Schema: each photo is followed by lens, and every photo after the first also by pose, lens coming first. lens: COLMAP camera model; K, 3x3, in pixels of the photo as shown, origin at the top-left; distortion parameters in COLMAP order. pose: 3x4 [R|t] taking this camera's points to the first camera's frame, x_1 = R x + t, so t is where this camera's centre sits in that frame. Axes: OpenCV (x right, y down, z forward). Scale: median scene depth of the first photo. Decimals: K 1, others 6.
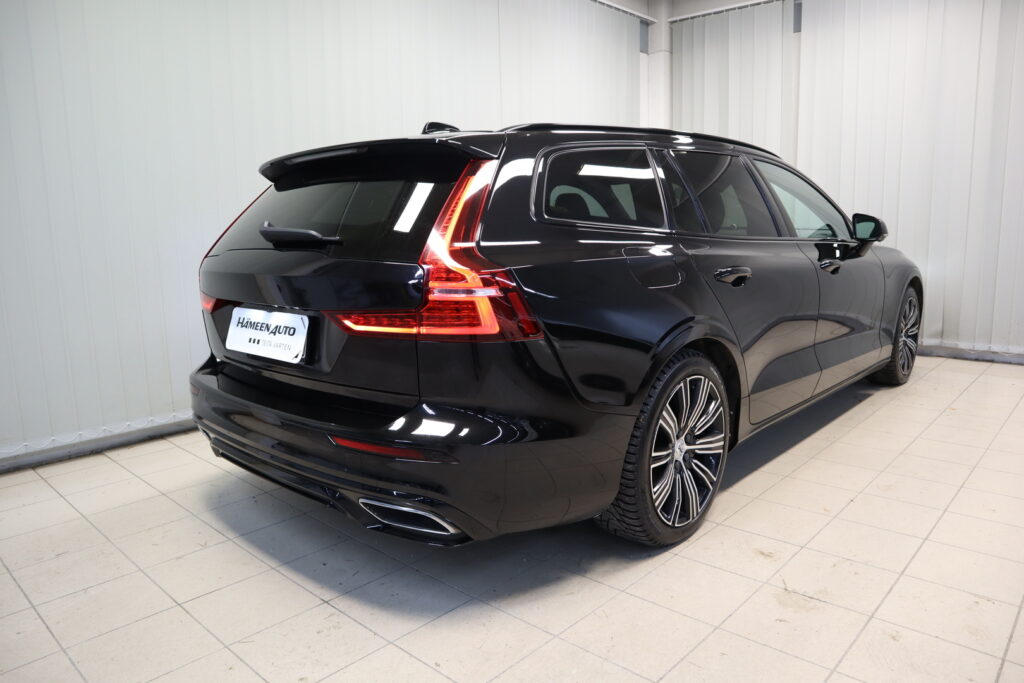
lens RADIAL K [[712.1, 0, 512.0], [0, 712.1, 341.5], [0, 0, 1]] dist [-0.087872, -0.000057]
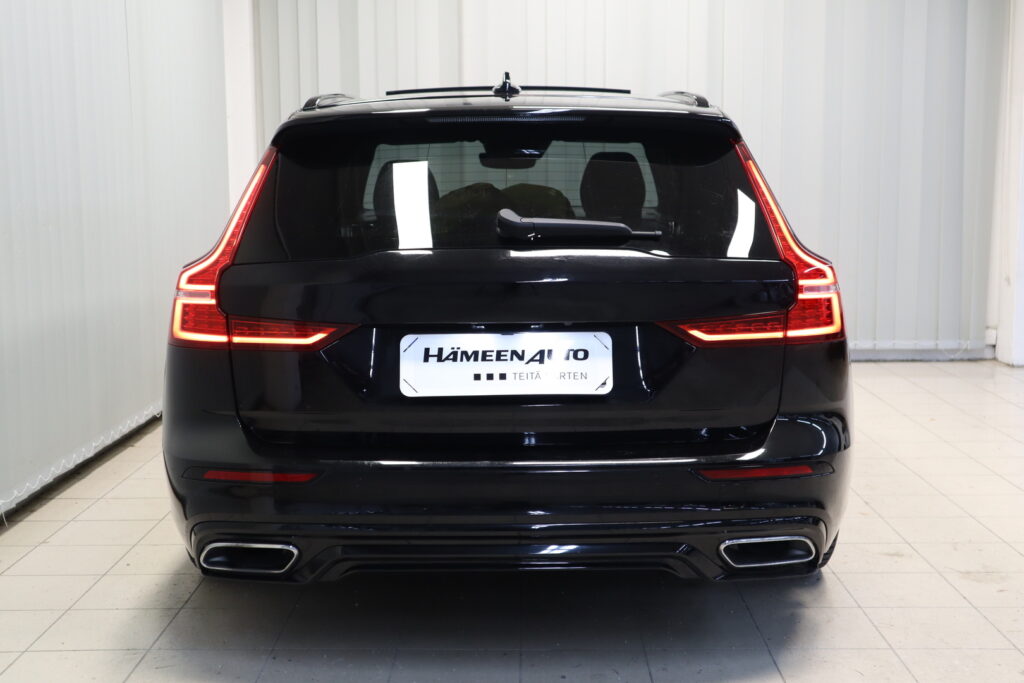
lens RADIAL K [[1286.6, 0, 512.0], [0, 1286.6, 341.5], [0, 0, 1]] dist [0.009430, 0.005449]
pose [[0.739825, -0.068023, 0.669352, -1.347765], [0.102276, 0.994684, -0.011959, -0.019910], [-0.664980, 0.077307, 0.742849, 0.020392]]
